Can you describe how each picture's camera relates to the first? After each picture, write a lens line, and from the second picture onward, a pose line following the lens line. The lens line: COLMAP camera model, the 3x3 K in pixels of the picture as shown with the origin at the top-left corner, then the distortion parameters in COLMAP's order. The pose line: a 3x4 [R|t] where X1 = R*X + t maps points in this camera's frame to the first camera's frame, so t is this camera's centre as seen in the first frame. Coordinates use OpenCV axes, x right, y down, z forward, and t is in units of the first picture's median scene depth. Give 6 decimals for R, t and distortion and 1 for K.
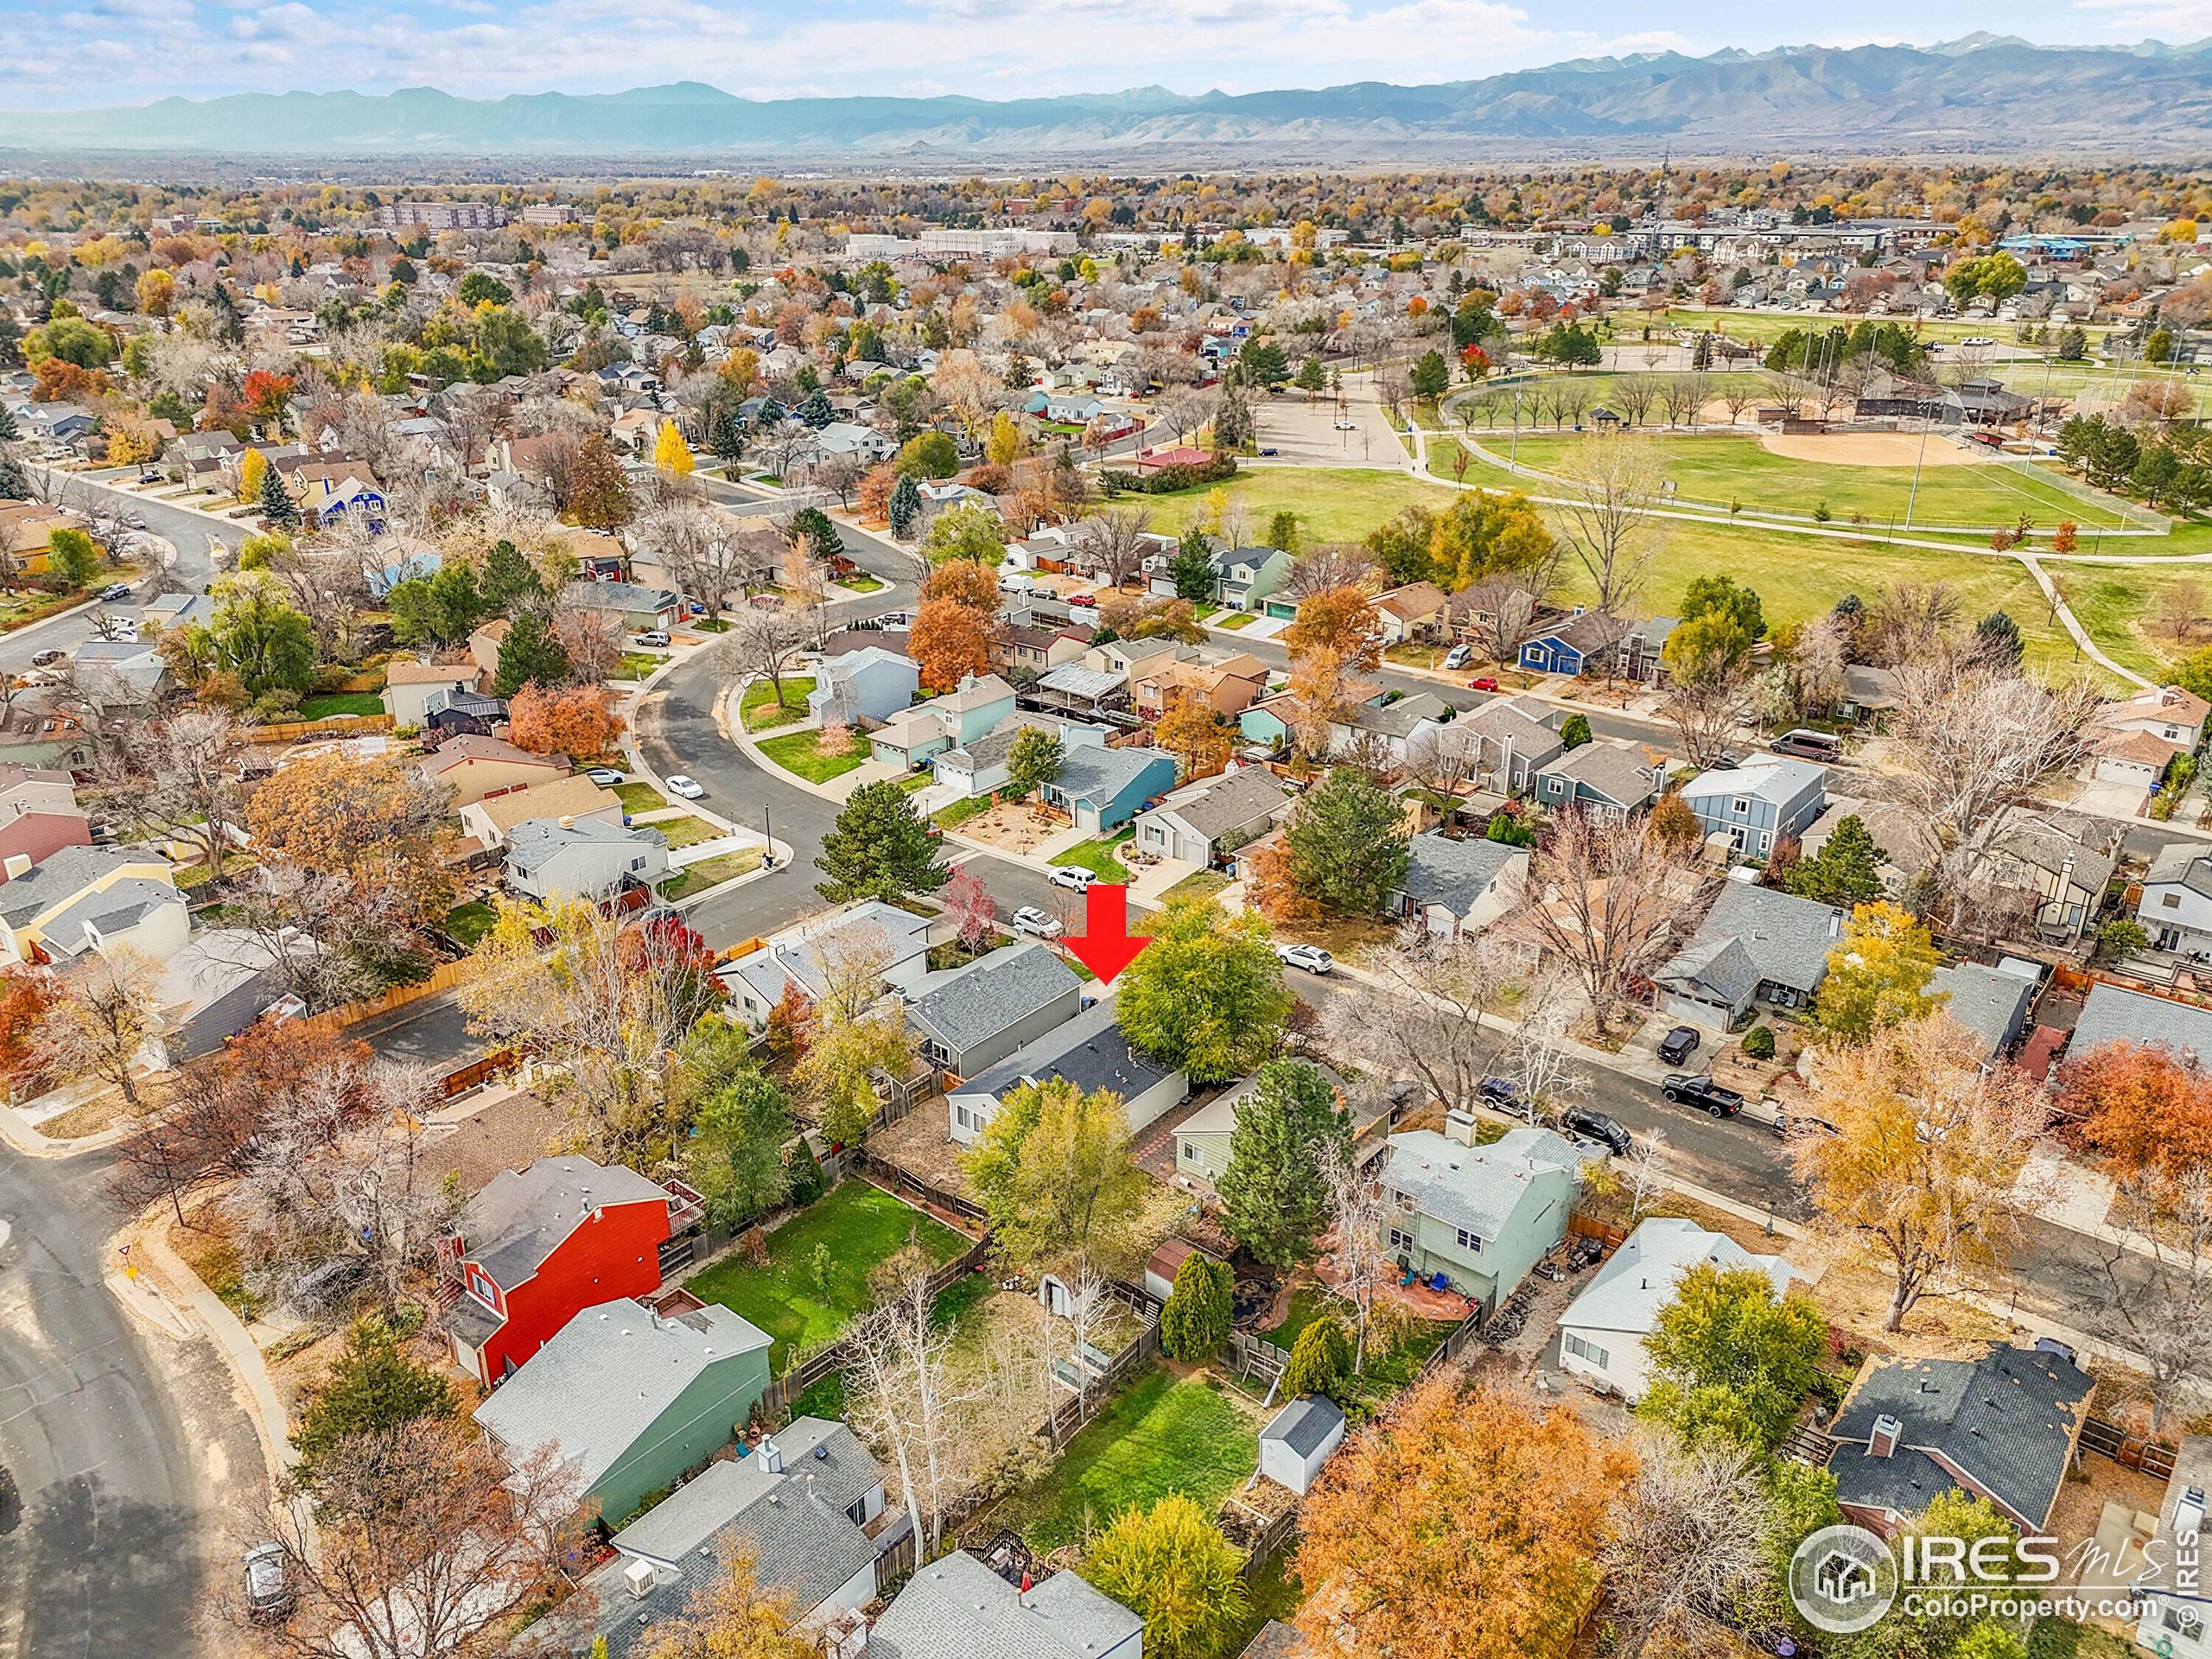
lens RADIAL K [[1629.0, 0, 1114.1], [0, 1629.0, 823.3], [0, 0, 1]] dist [0.077230, -0.063774]
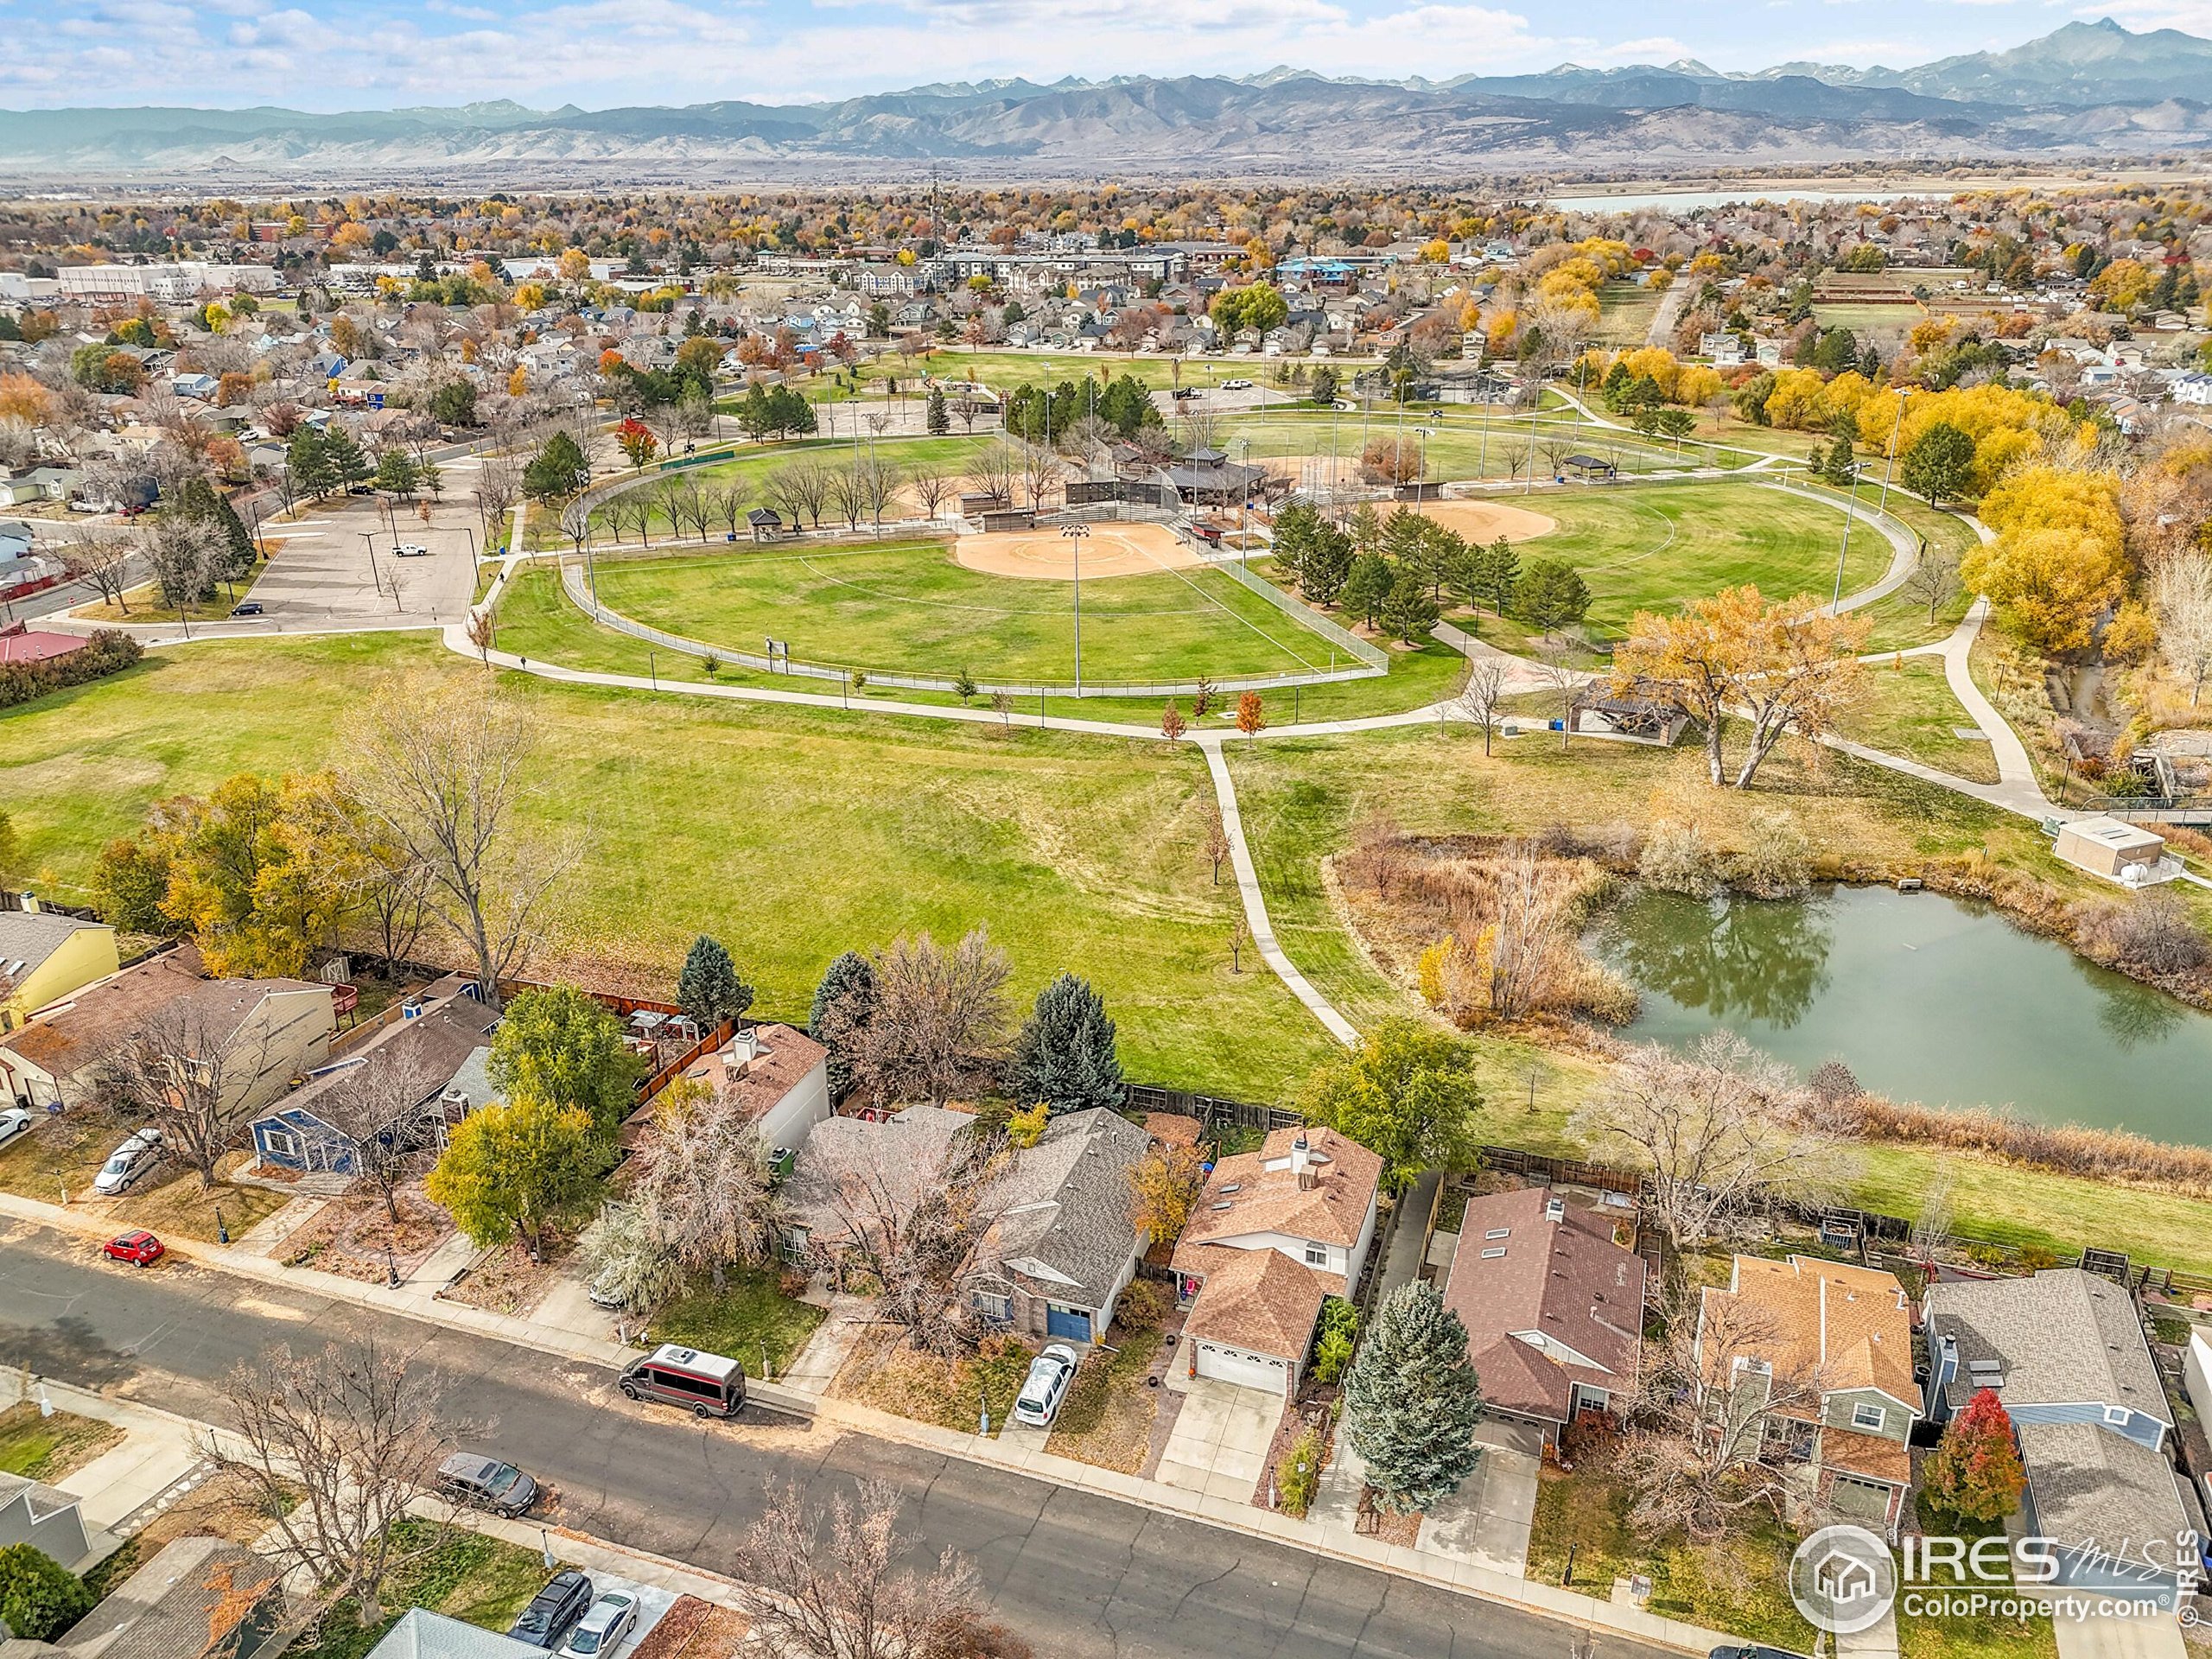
lens RADIAL K [[1629.0, 0, 1114.1], [0, 1629.0, 823.3], [0, 0, 1]] dist [0.077230, -0.063774]
pose [[0.940441, -0.130559, 0.313886, 0.092225], [0.133766, 0.990947, 0.011399, -0.045113], [-0.312532, 0.031267, 0.949392, 0.110739]]
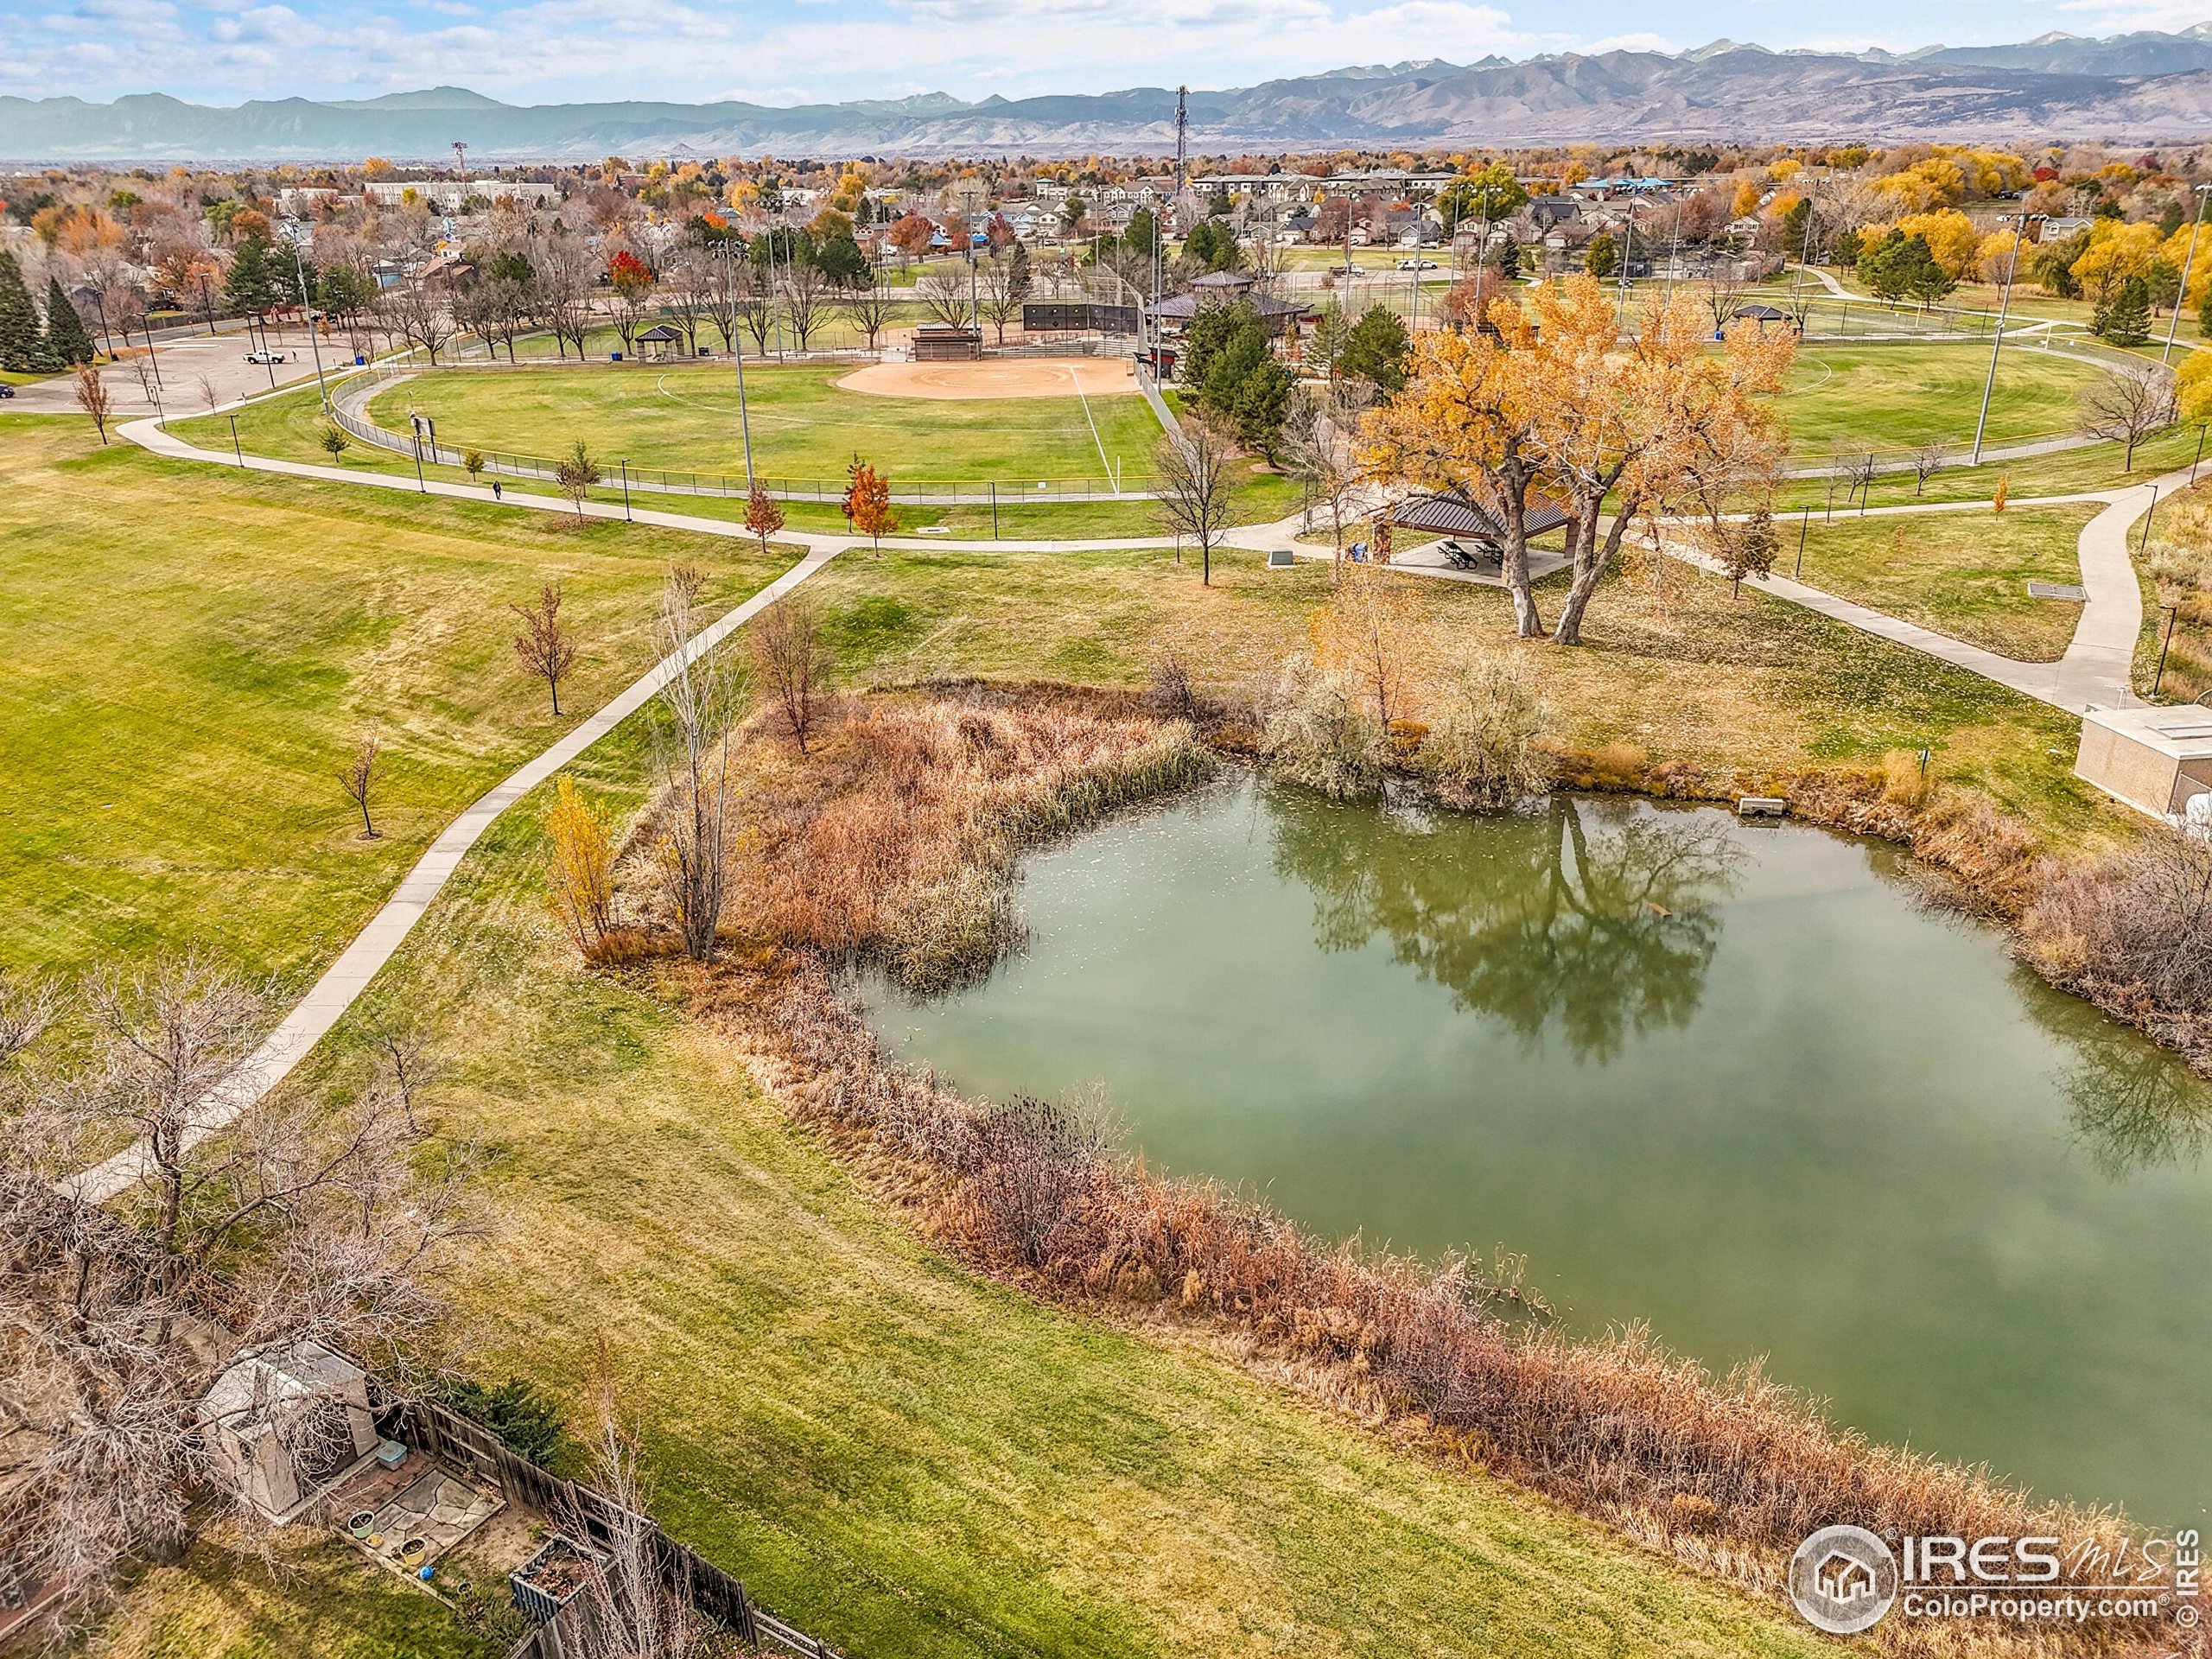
lens RADIAL K [[1629.0, 0, 1114.1], [0, 1629.0, 823.3], [0, 0, 1]] dist [0.077230, -0.063774]
pose [[0.993108, -0.050114, 0.105952, 0.188653], [0.050511, 0.998723, -0.001062, -0.024485], [-0.105763, 0.006407, 0.994371, 0.169054]]
